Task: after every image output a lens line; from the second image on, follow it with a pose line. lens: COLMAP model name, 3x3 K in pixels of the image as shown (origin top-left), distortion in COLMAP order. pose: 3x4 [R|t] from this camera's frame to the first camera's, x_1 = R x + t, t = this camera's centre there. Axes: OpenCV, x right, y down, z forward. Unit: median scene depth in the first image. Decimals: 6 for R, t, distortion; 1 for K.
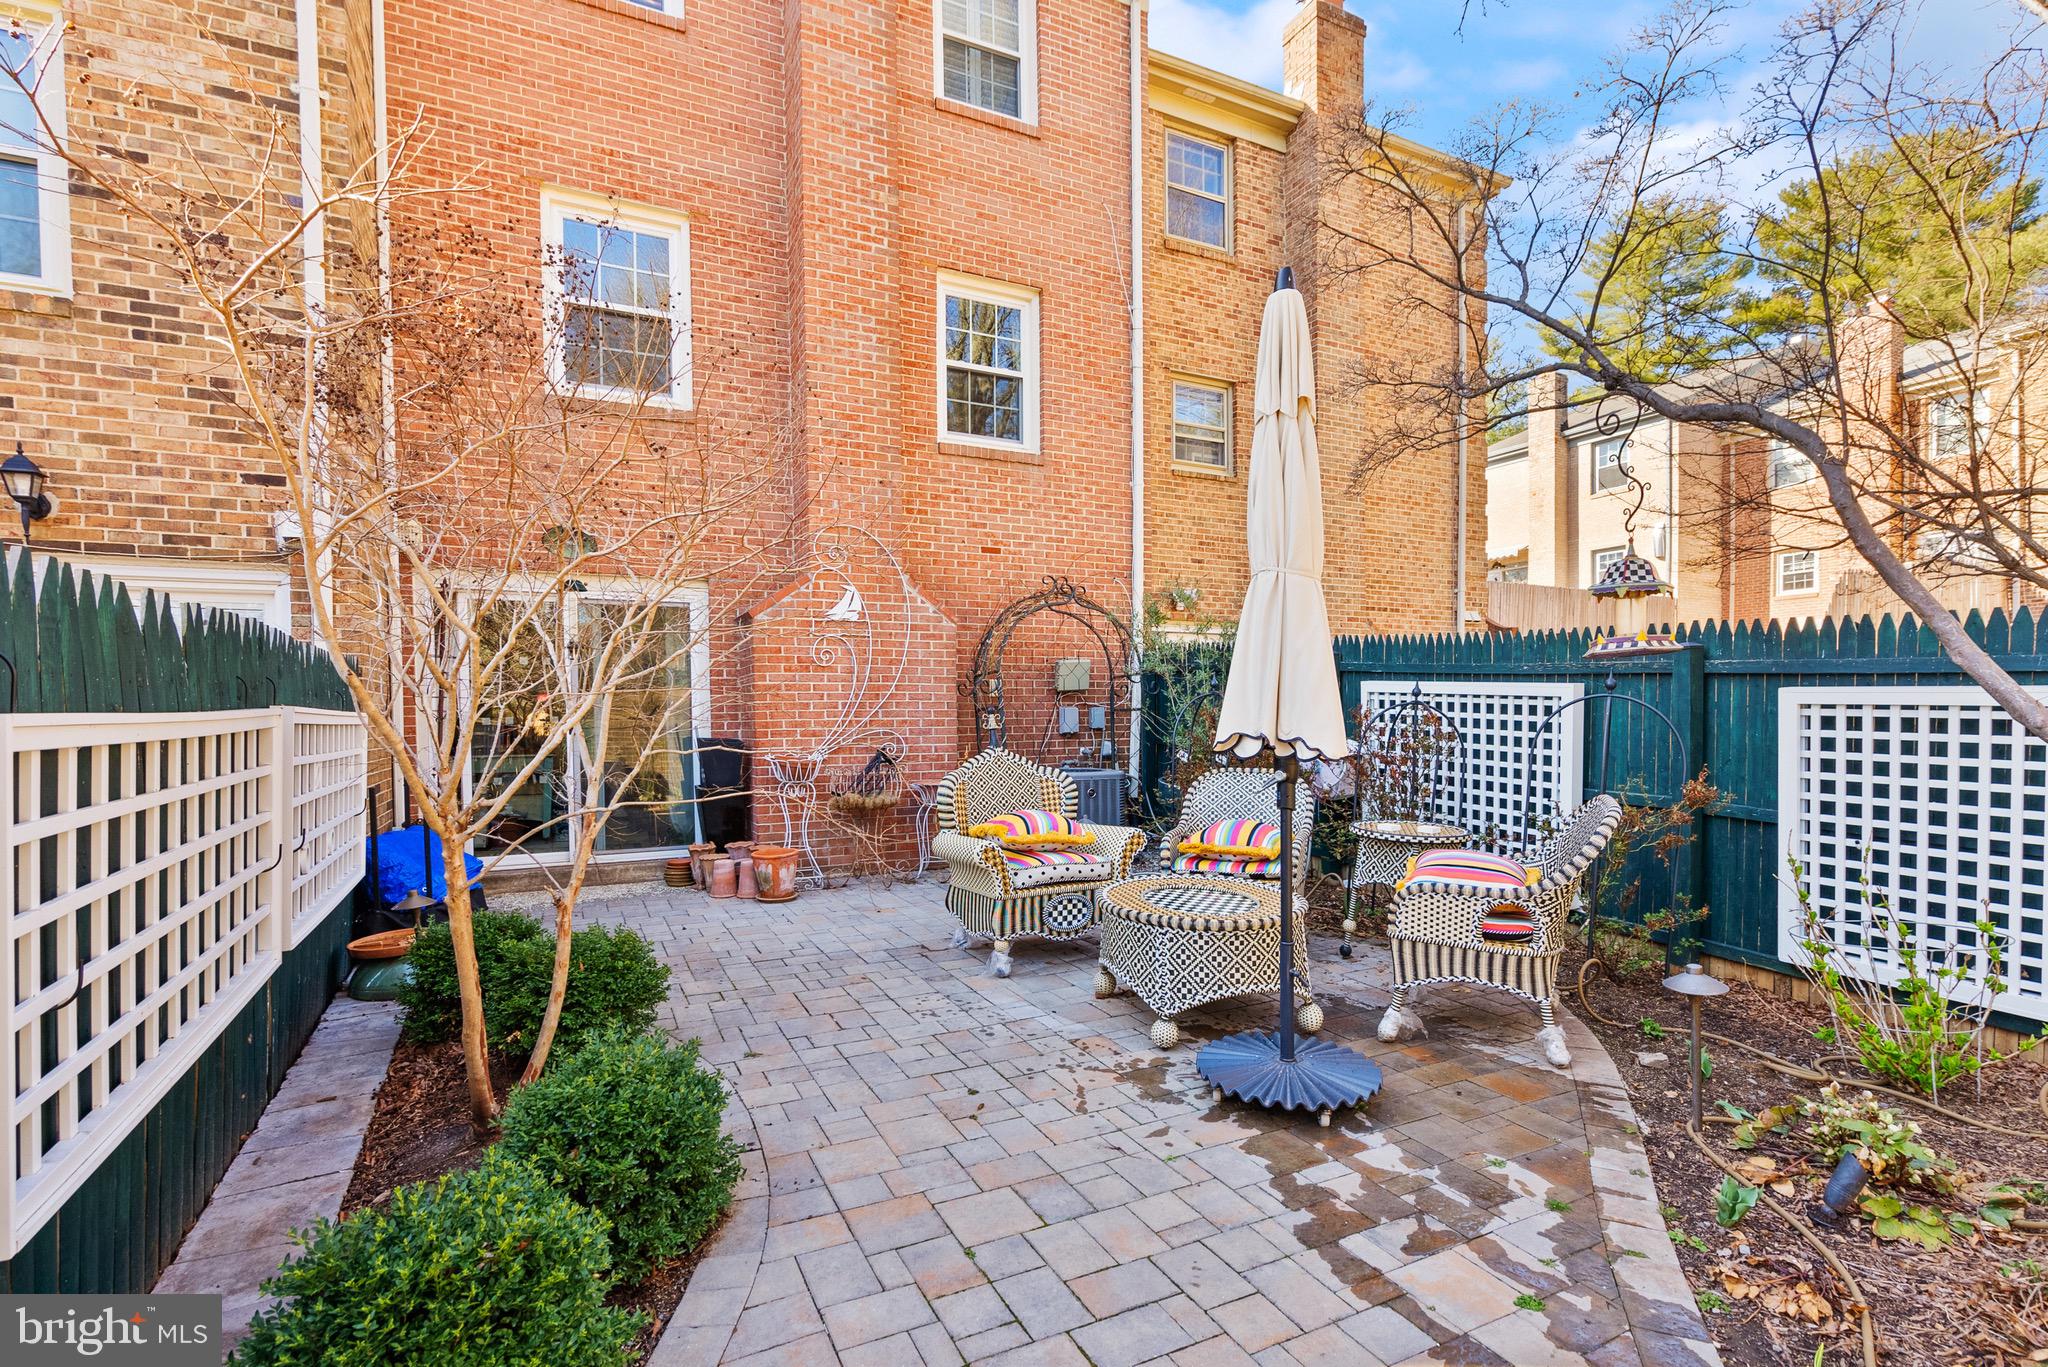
lens RADIAL K [[954.5, 0, 1048.9], [0, 954.5, 717.8], [0, 0, 1]] dist [-0.001545, 0.002738]
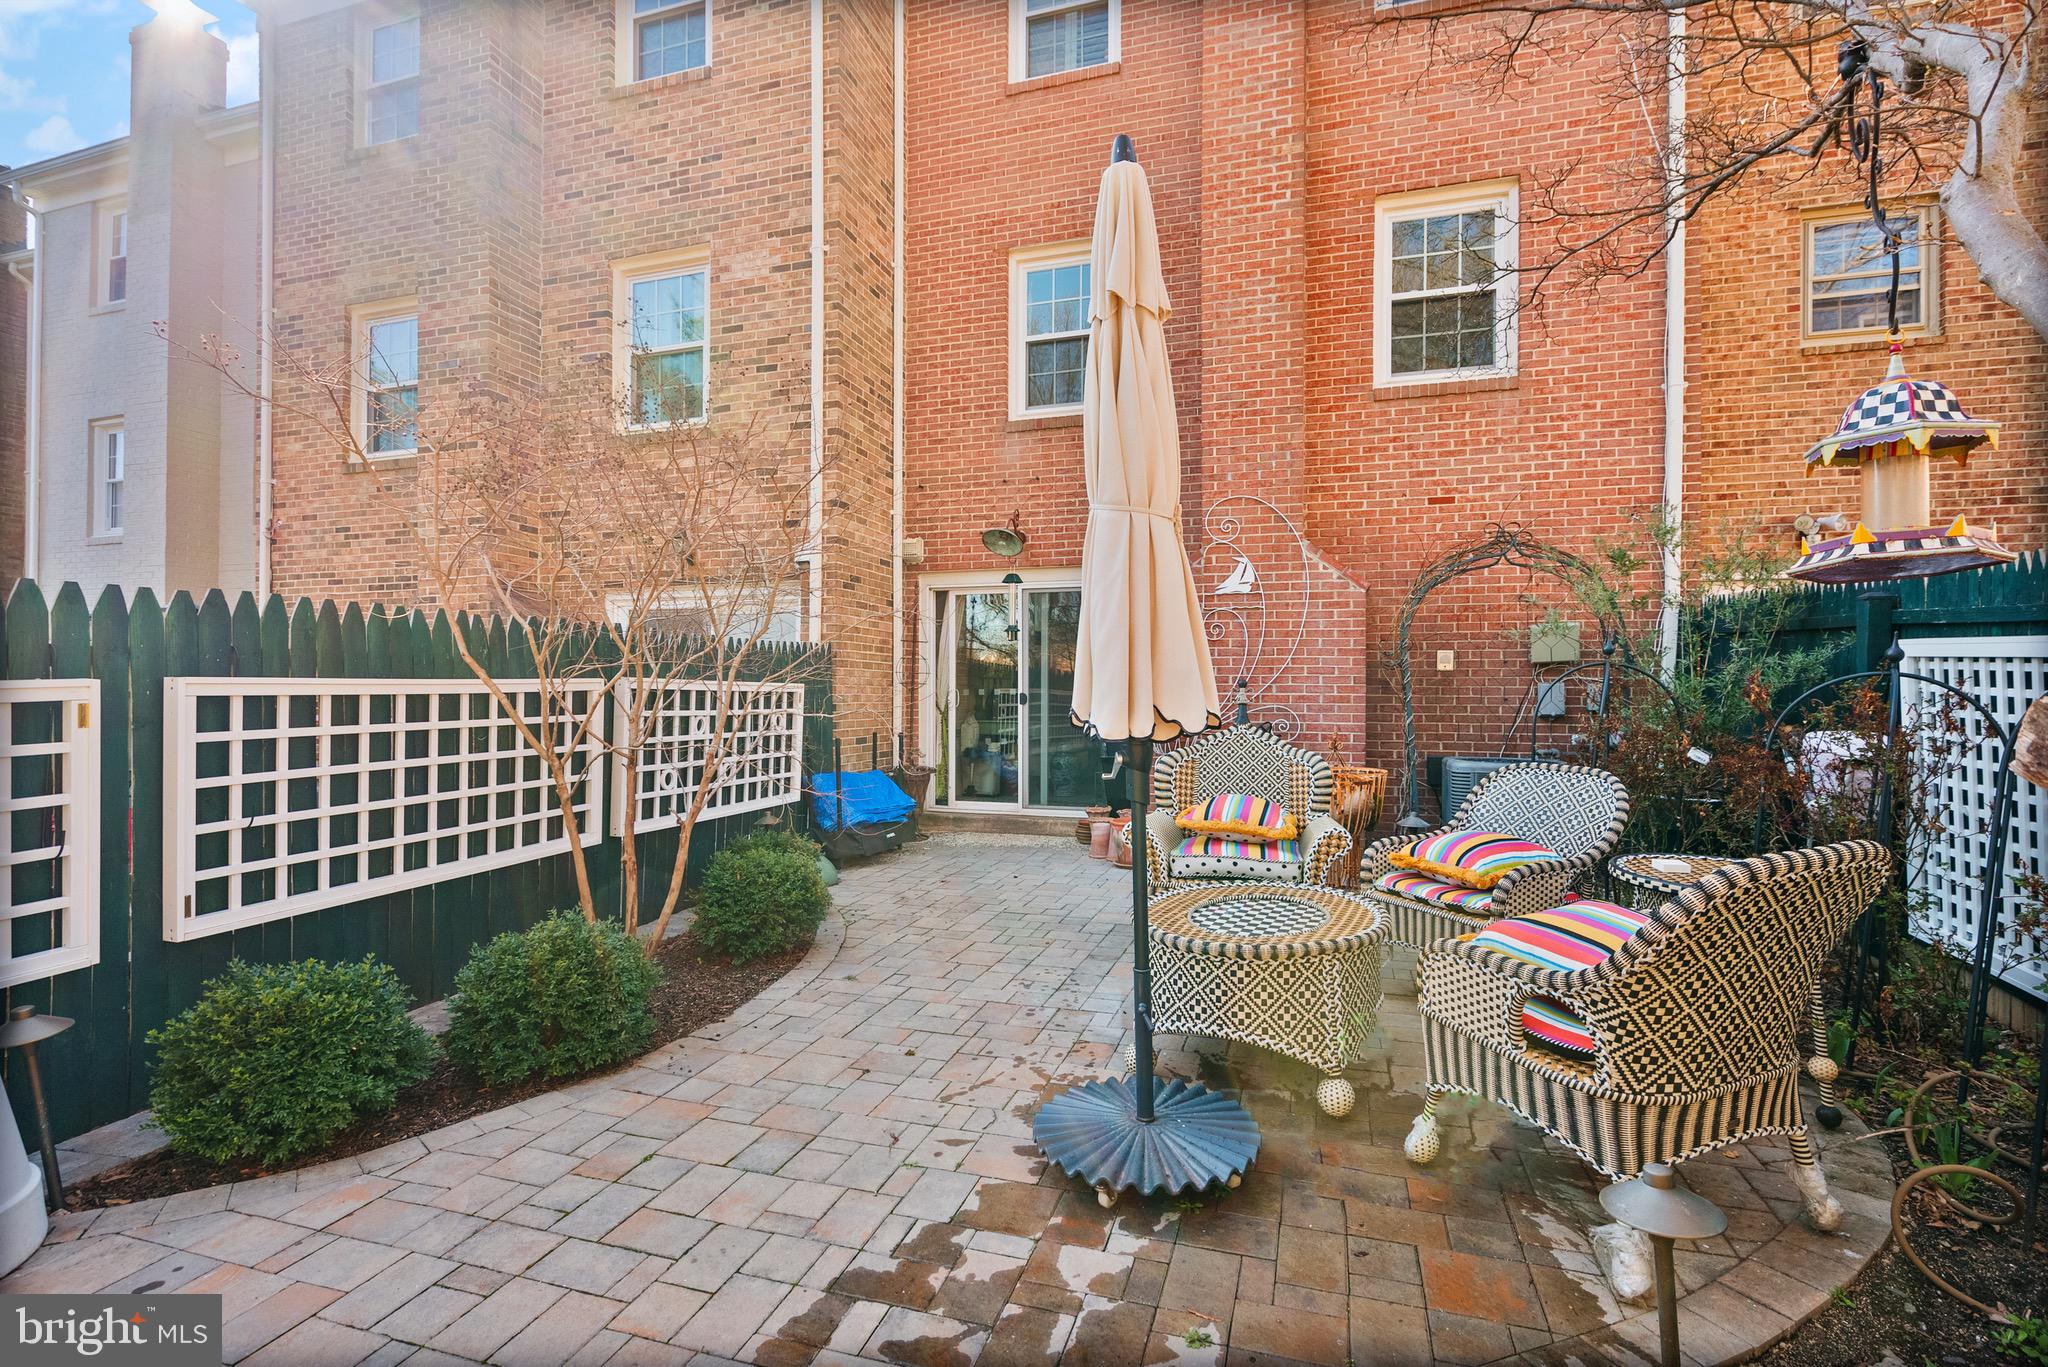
lens RADIAL K [[954.5, 0, 1031.6], [0, 954.5, 672.2], [0, 0, 1]] dist [-0.001545, 0.002738]
pose [[0.715709, -0.005668, -0.698376, 0.341517], [-0.013375, 0.999672, -0.021820, 0.003216], [0.698271, 0.024957, 0.715398, 0.166180]]
